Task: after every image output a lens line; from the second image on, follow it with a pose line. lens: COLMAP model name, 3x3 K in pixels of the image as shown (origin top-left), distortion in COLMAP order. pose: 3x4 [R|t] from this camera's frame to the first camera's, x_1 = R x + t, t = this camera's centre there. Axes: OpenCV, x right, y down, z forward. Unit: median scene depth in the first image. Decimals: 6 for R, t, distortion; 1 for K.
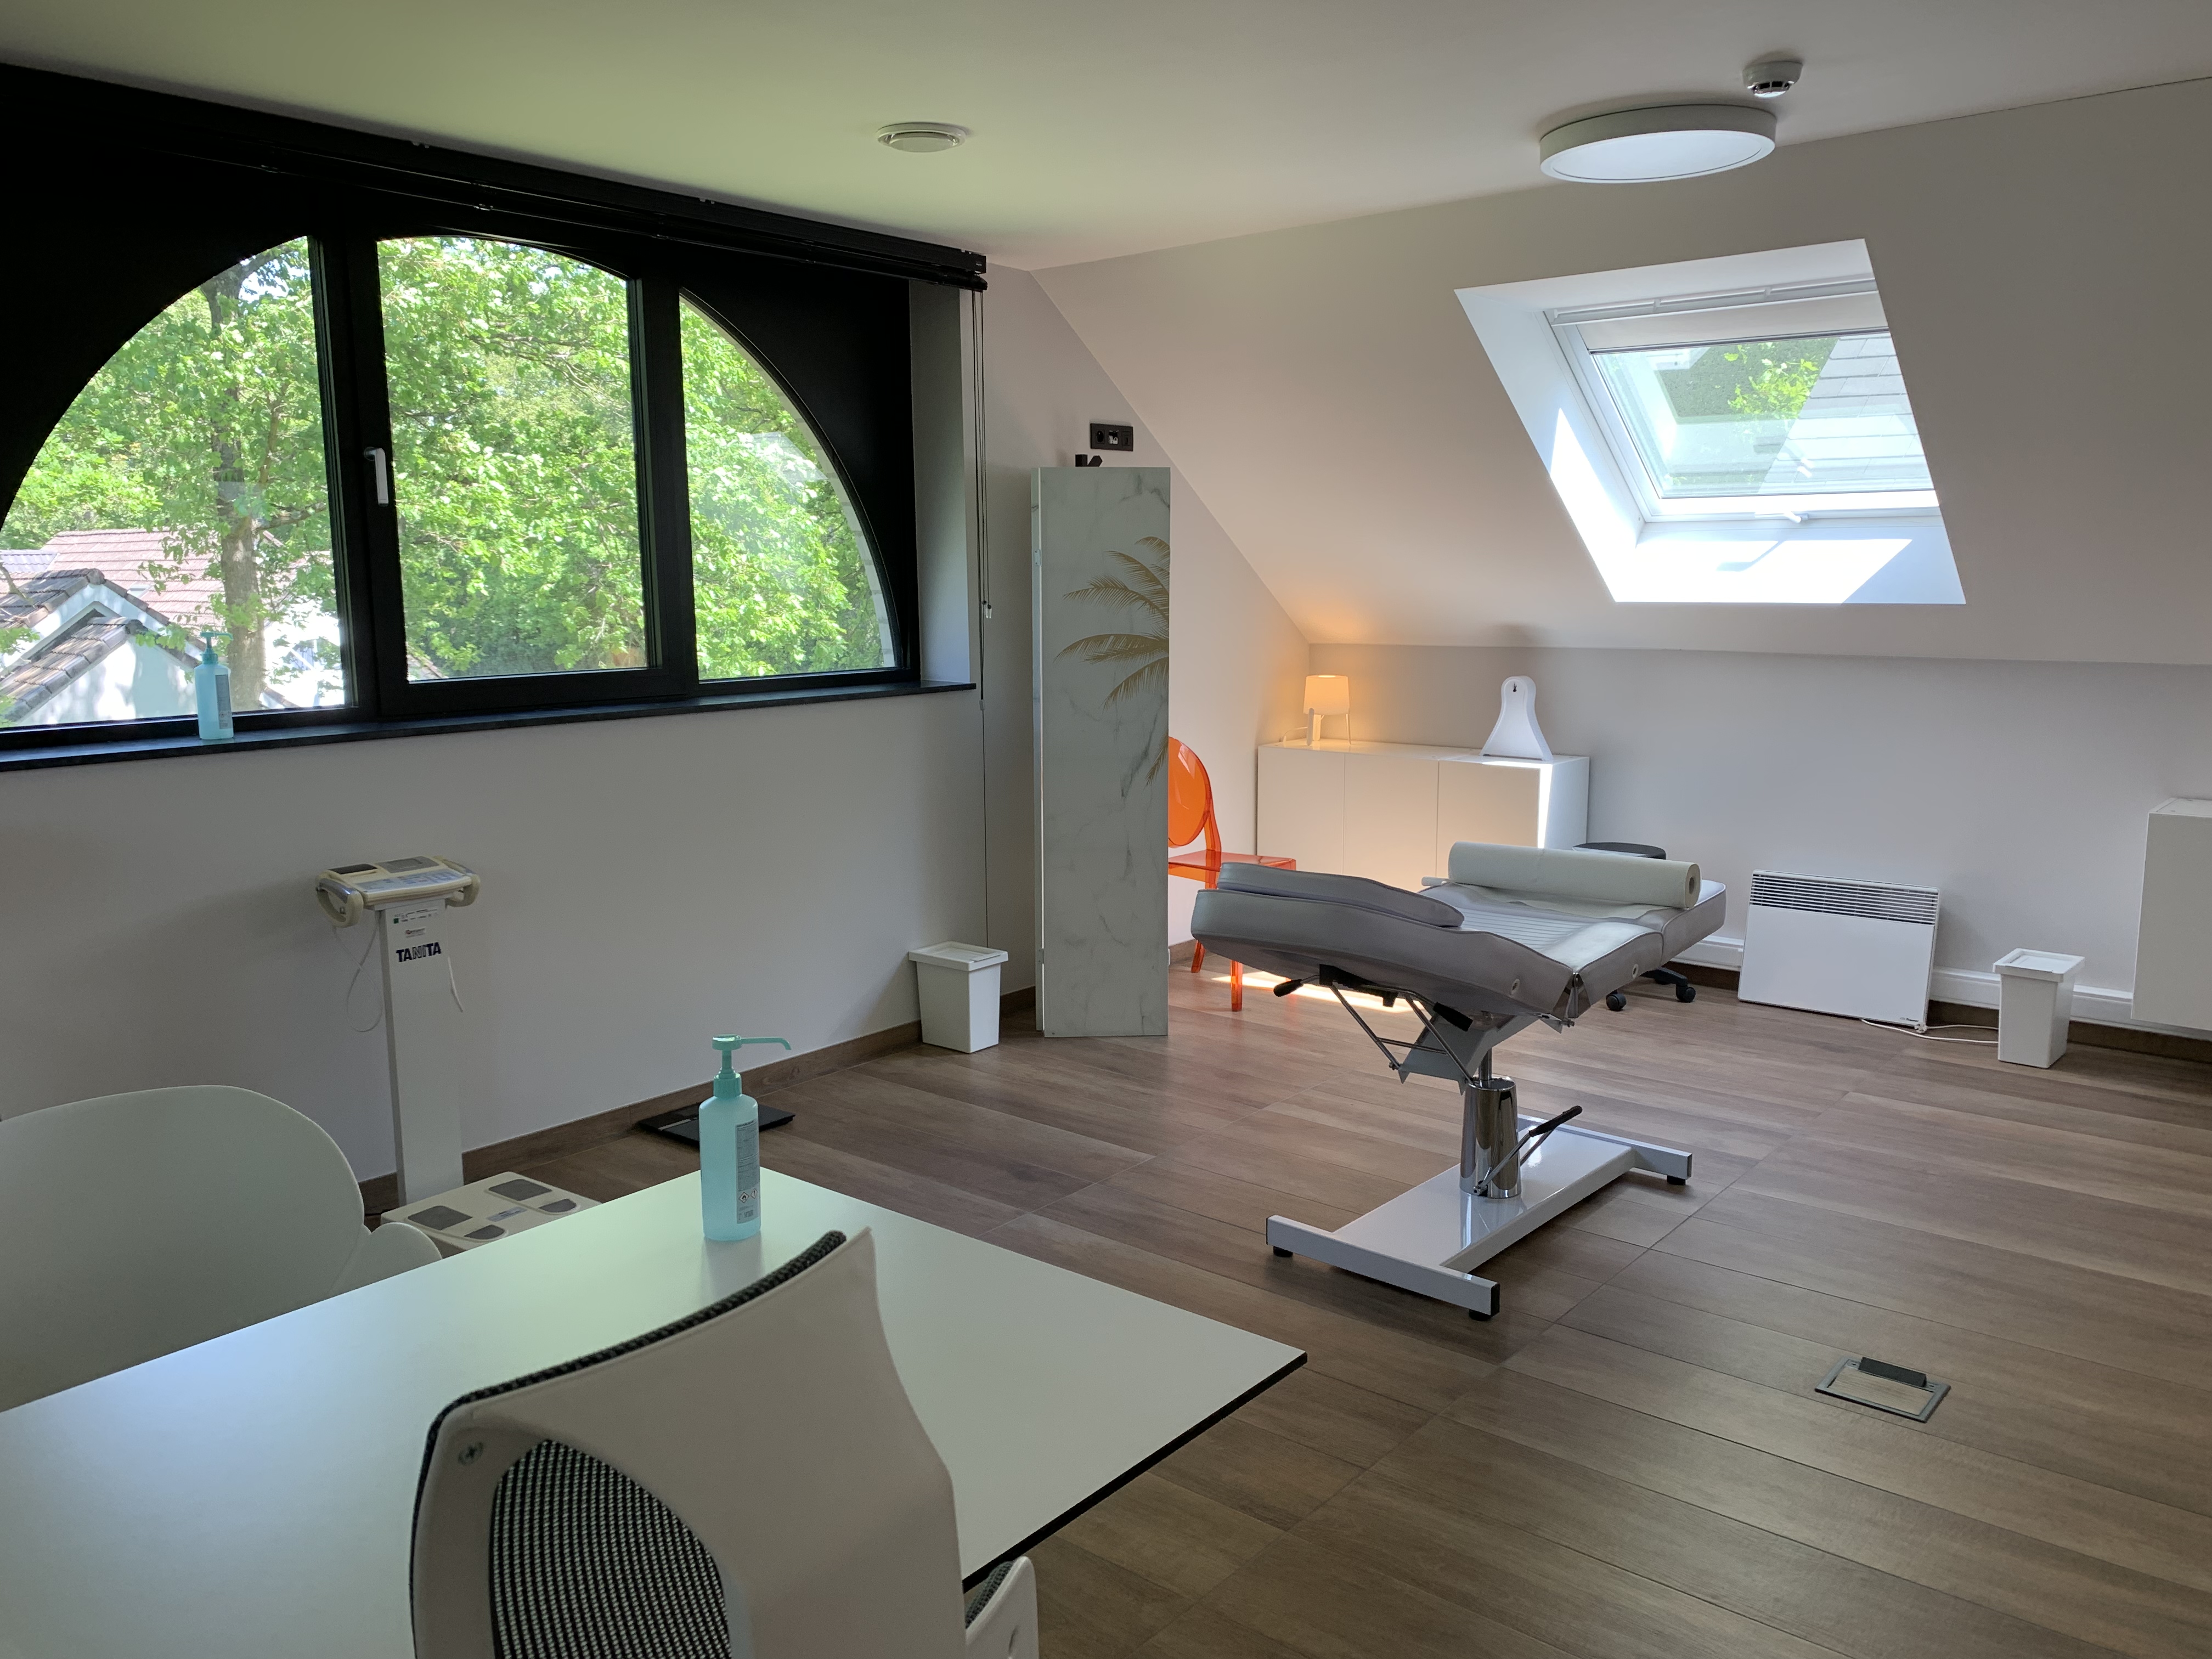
lens RADIAL K [[1712.7, 0, 1004.7], [0, 1712.7, 832.1], [0, 0, 1]] dist [0.220481, 0.000054]
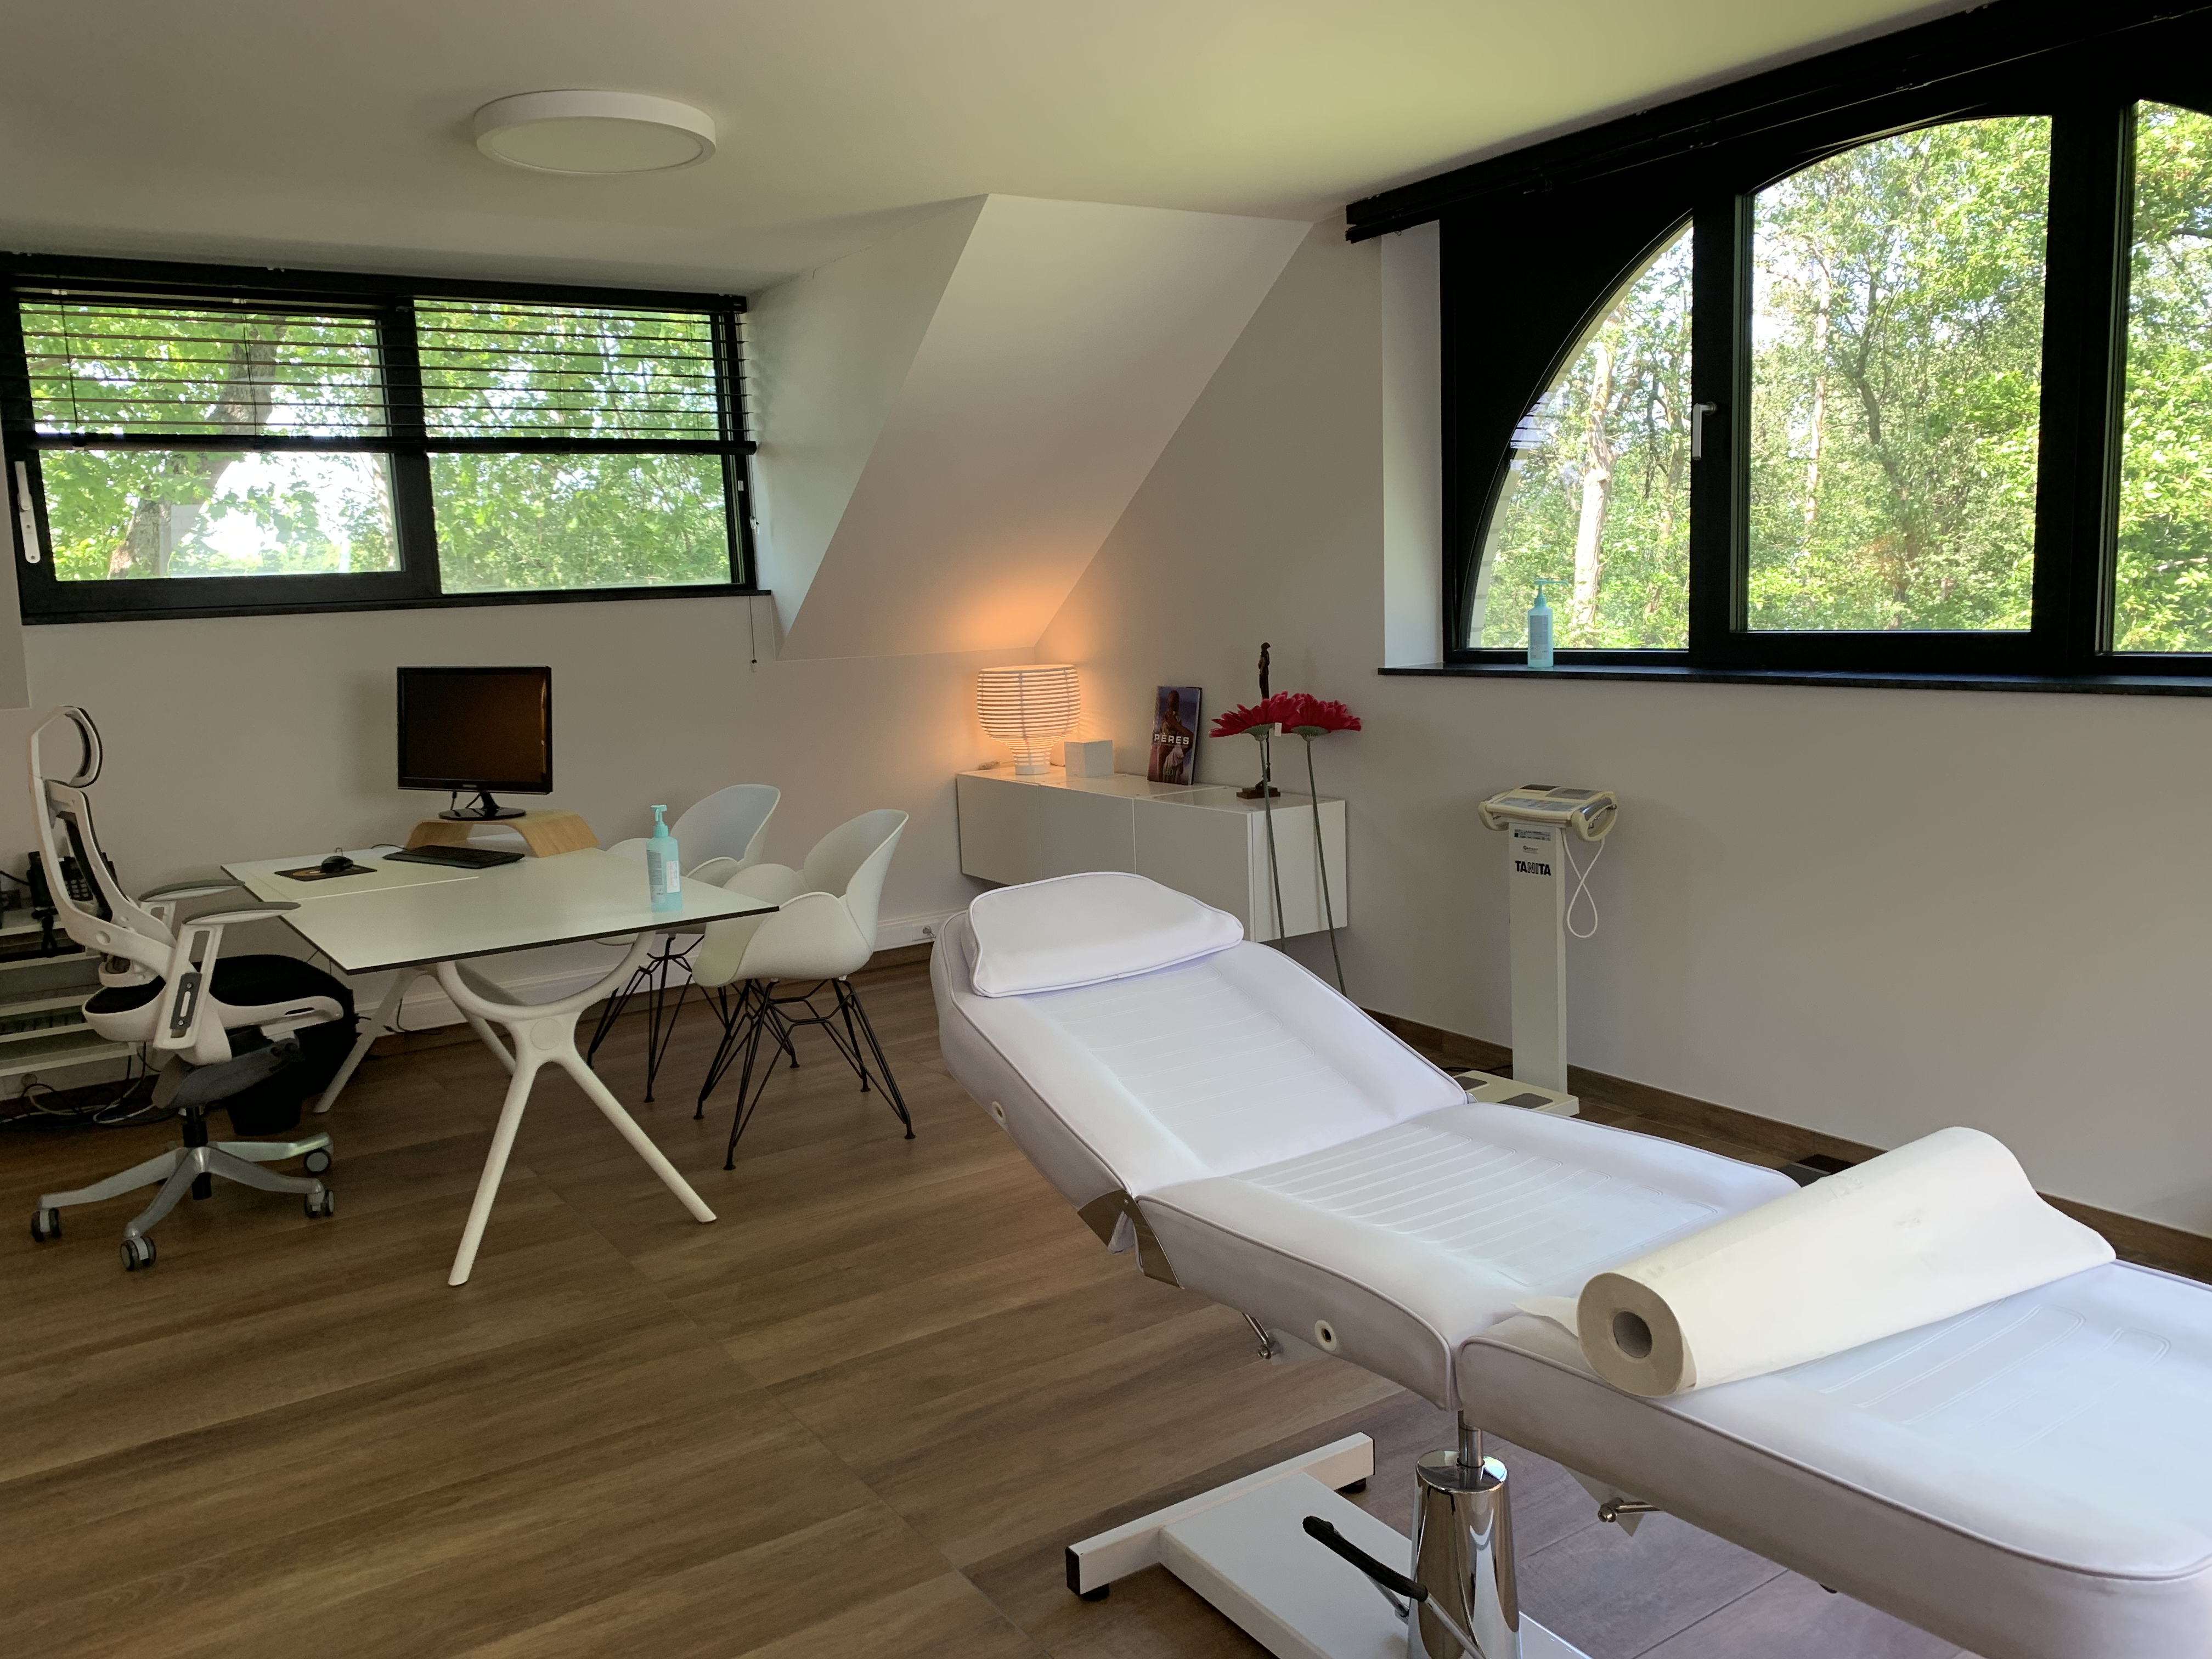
lens RADIAL K [[1684.0, 0, 1106.0], [0, 1684.0, 829.5], [0, 0, 1]] dist [-0.001575, -0.000641]
pose [[-0.266721, 0.159210, -0.950533, 0.757516], [-0.108911, 0.974964, 0.193863, -0.134464], [0.957600, 0.155231, -0.242703, 0.997413]]
